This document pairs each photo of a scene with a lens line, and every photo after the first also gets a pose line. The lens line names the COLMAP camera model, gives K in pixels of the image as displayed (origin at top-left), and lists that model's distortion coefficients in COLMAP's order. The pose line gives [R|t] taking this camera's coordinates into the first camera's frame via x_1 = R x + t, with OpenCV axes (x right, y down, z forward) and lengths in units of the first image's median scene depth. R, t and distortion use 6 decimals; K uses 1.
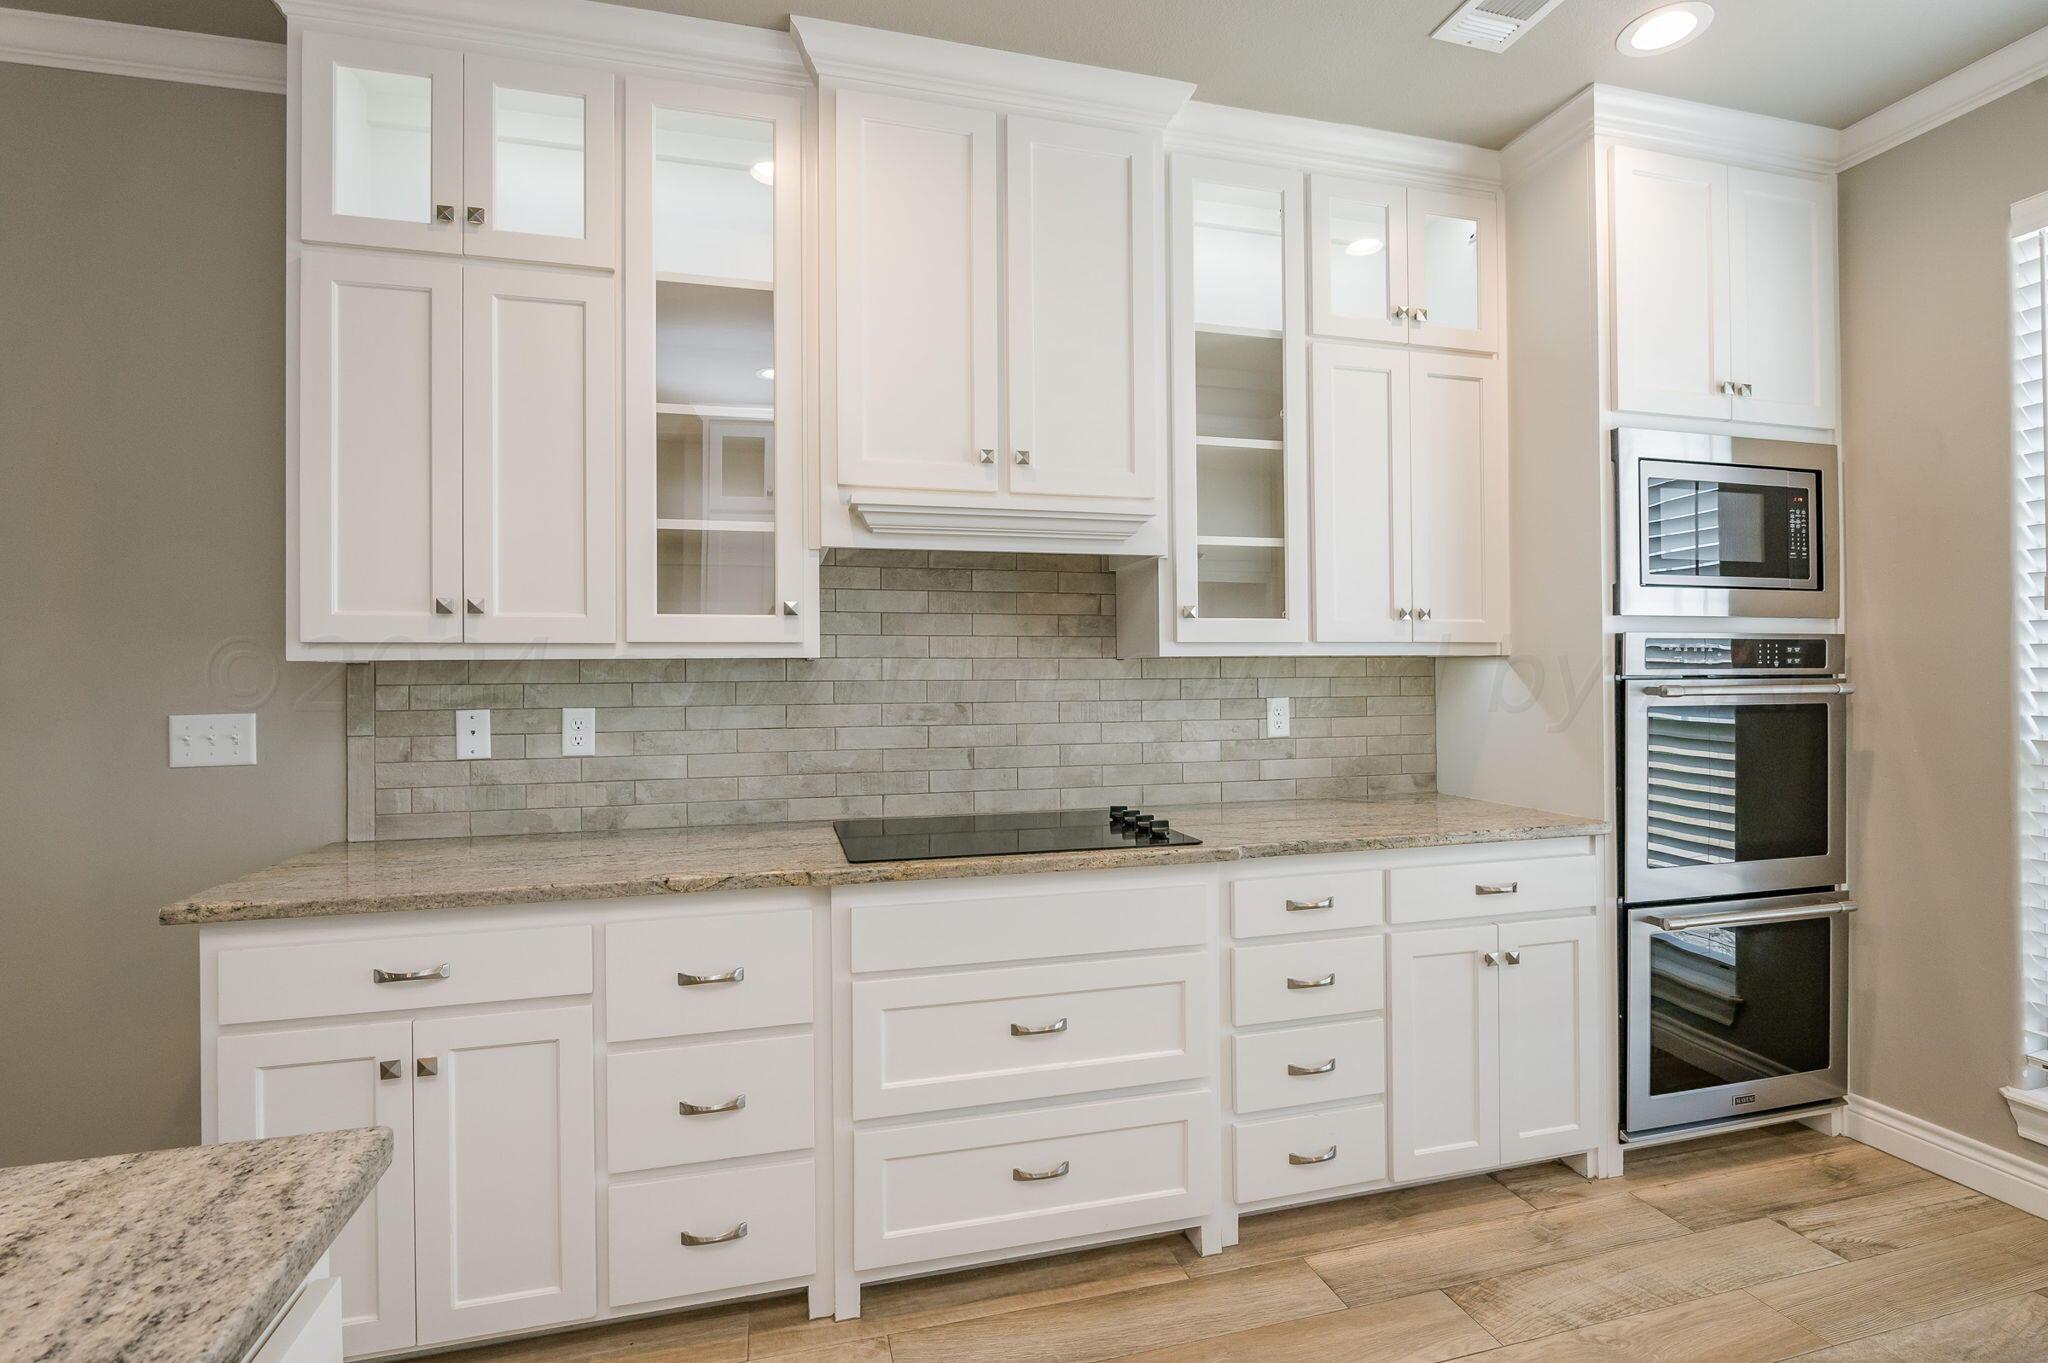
lens RADIAL K [[958.0, 0, 1024.4], [0, 958.0, 671.7], [0, 0, 1]] dist [-0.001260, 0.000147]
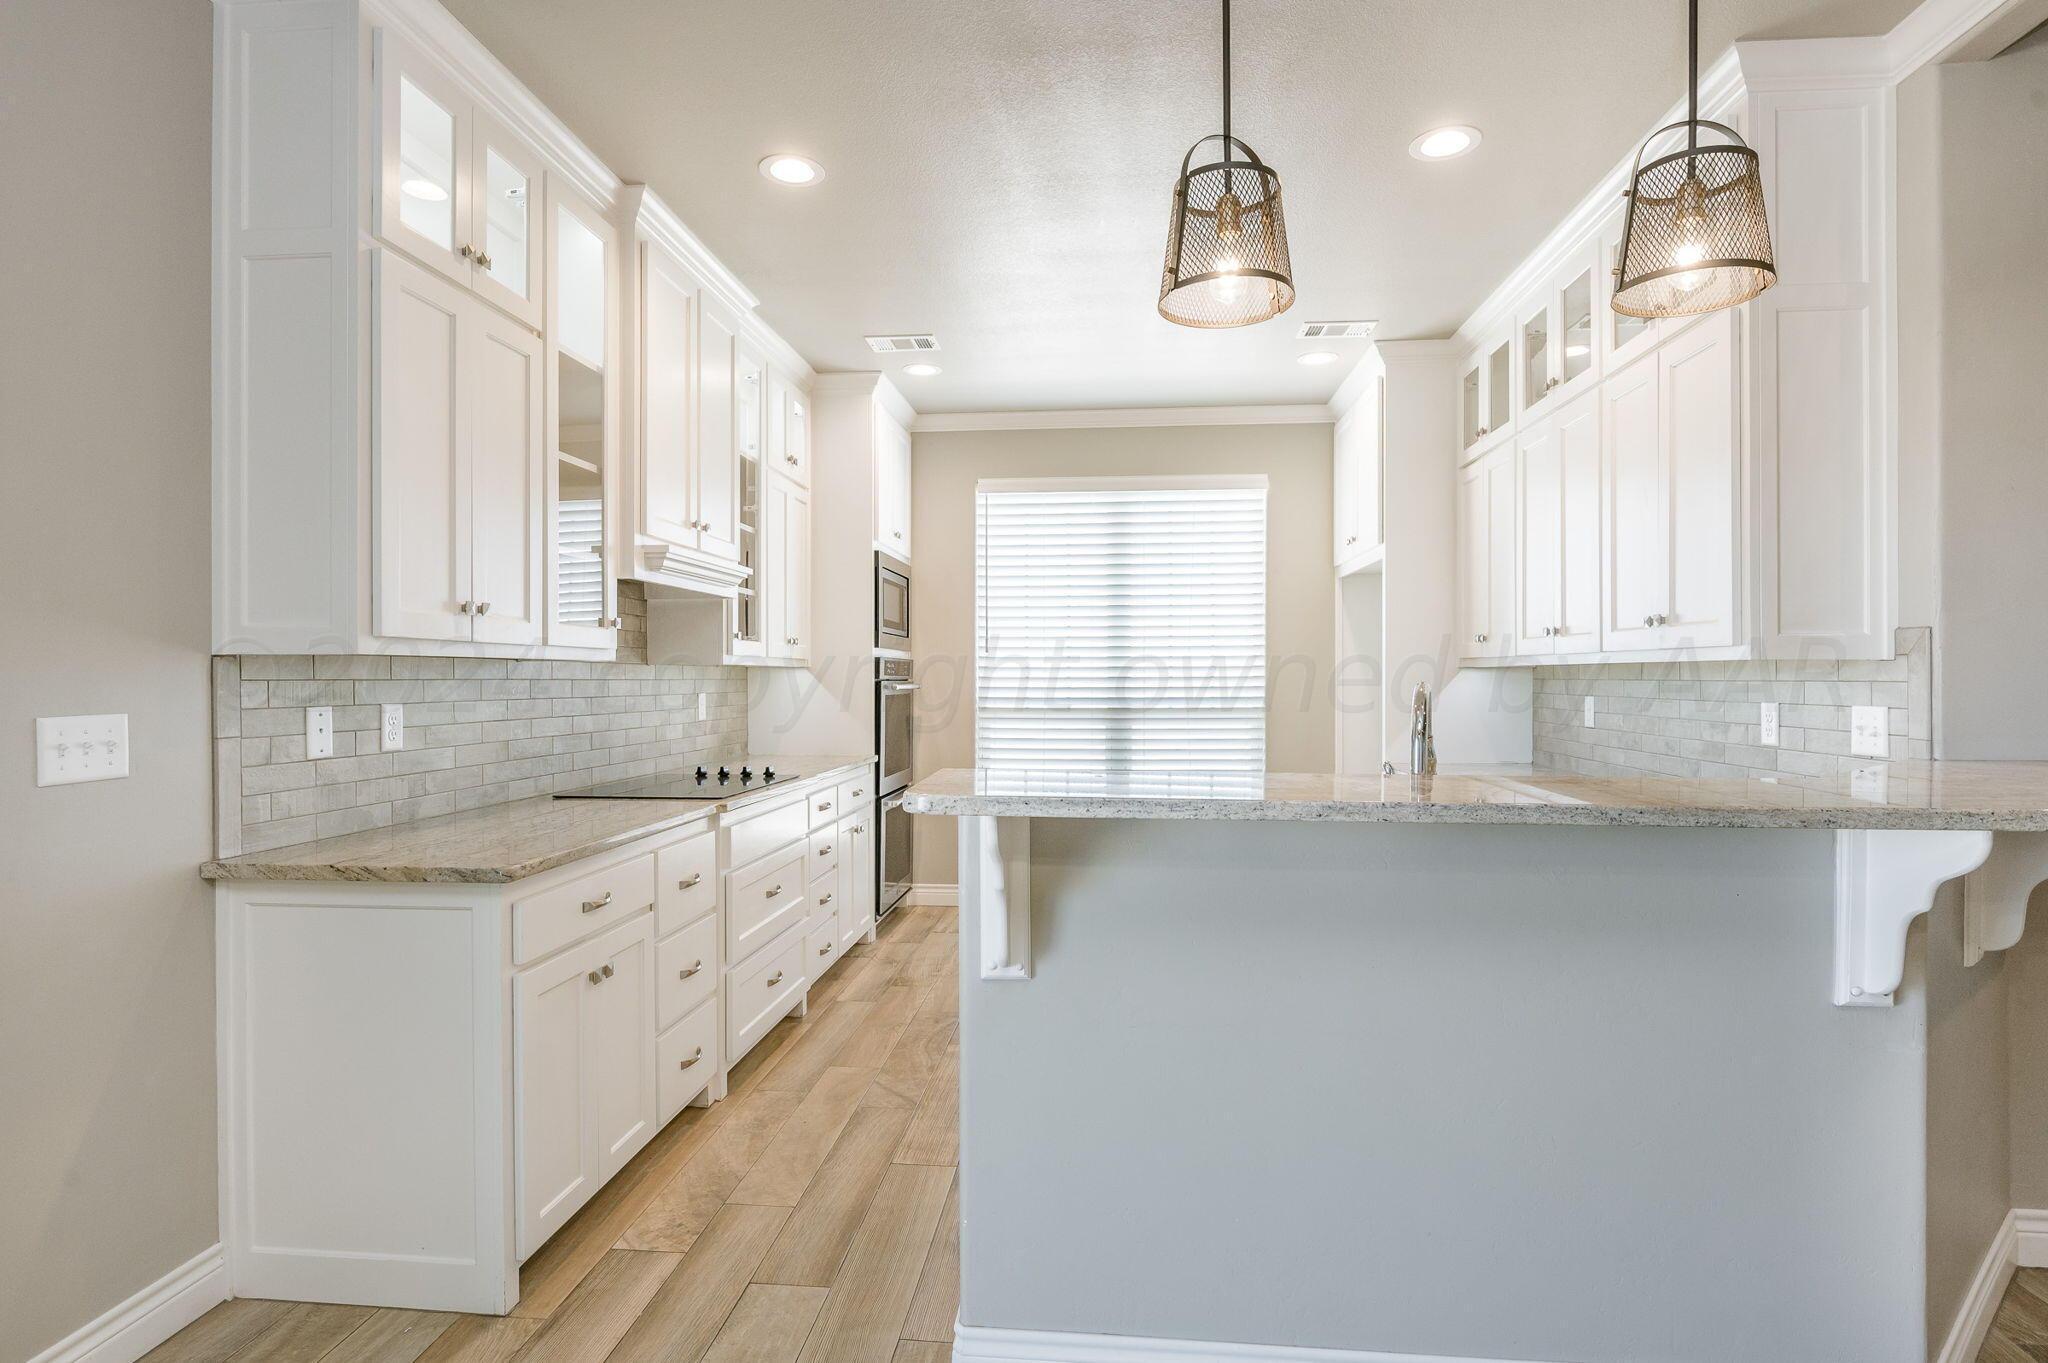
lens RADIAL K [[1028.4, 0, 1024.0], [0, 1028.4, 681.5], [0, 0, 1]] dist [-0.000938, -0.000131]
pose [[0.360232, 0.003683, 0.932856, -1.241575], [-0.004677, 0.999987, -0.002142, 0.013244], [-0.932851, -0.003592, 0.360244, -0.022774]]
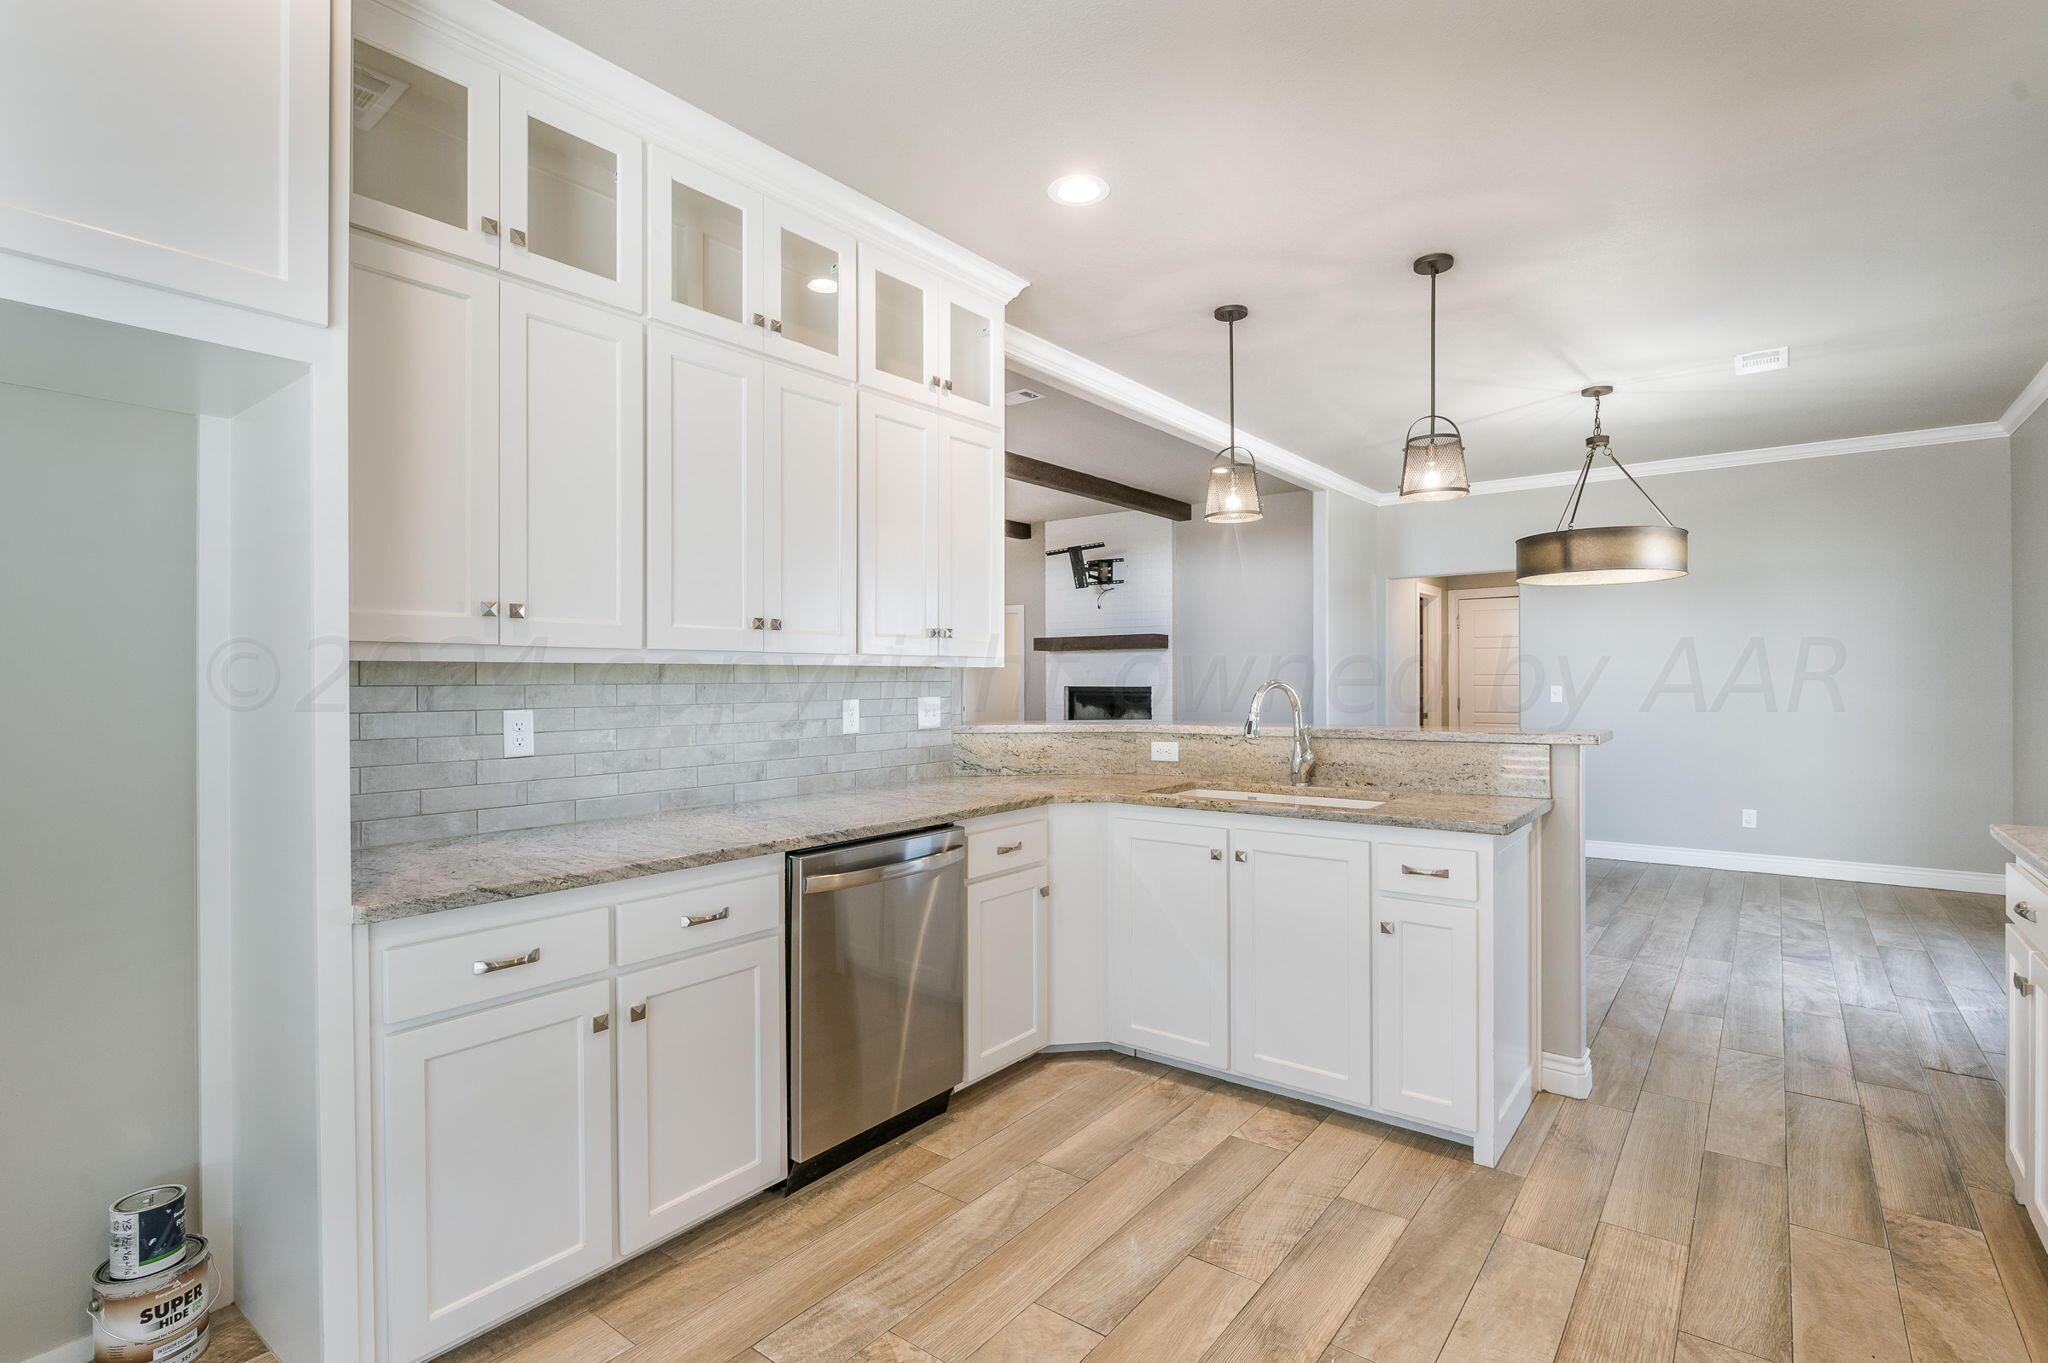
lens RADIAL K [[958.0, 0, 1024.4], [0, 958.0, 671.7], [0, 0, 1]] dist [-0.001260, 0.000147]
pose [[-0.804991, 0.007732, -0.593236, 0.781793], [0.009583, 0.999954, 0.000028, -0.007295], [0.593209, -0.005662, -0.805028, 0.868718]]
